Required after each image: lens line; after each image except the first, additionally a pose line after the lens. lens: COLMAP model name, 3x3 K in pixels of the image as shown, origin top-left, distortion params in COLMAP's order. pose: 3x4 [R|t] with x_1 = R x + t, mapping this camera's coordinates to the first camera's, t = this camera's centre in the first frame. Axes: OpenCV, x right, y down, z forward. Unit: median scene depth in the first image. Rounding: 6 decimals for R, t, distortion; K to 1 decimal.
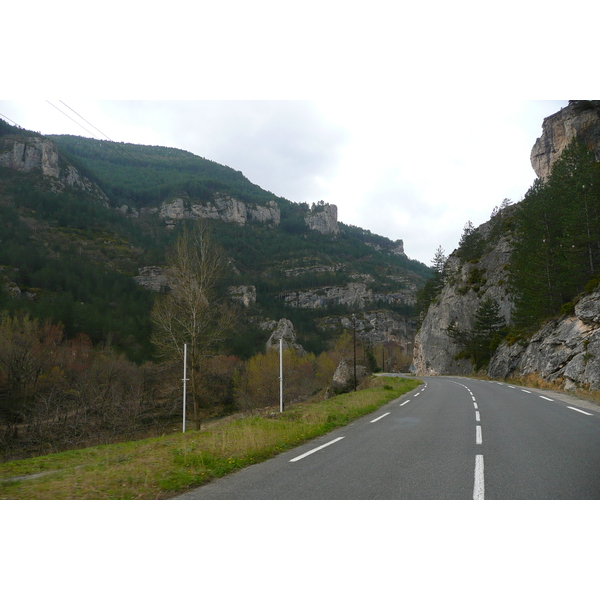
lens RADIAL K [[491.2, 0, 300.0], [0, 491.2, 300.0], [0, 0, 1]] dist [-0.016306, -0.001073]
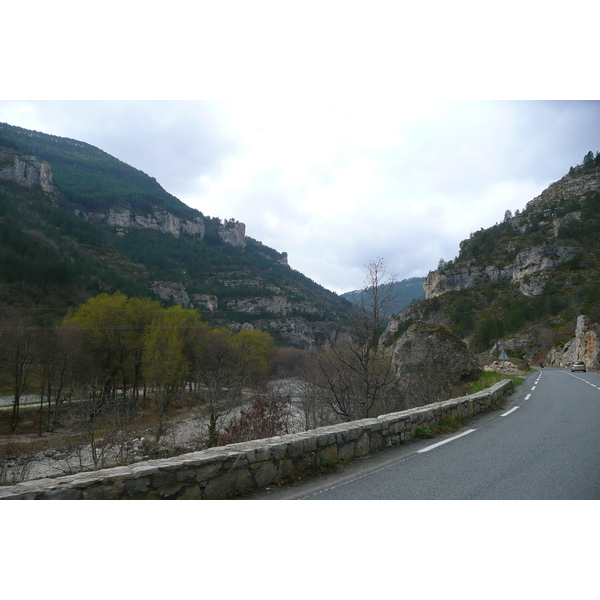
lens RADIAL K [[491.2, 0, 300.0], [0, 491.2, 300.0], [0, 0, 1]] dist [-0.016306, -0.001073]
pose [[0.947543, 0.069199, 0.312047, -0.200676], [-0.077628, 0.996875, 0.014655, -0.037446], [-0.310057, -0.038109, 0.949954, -0.267390]]
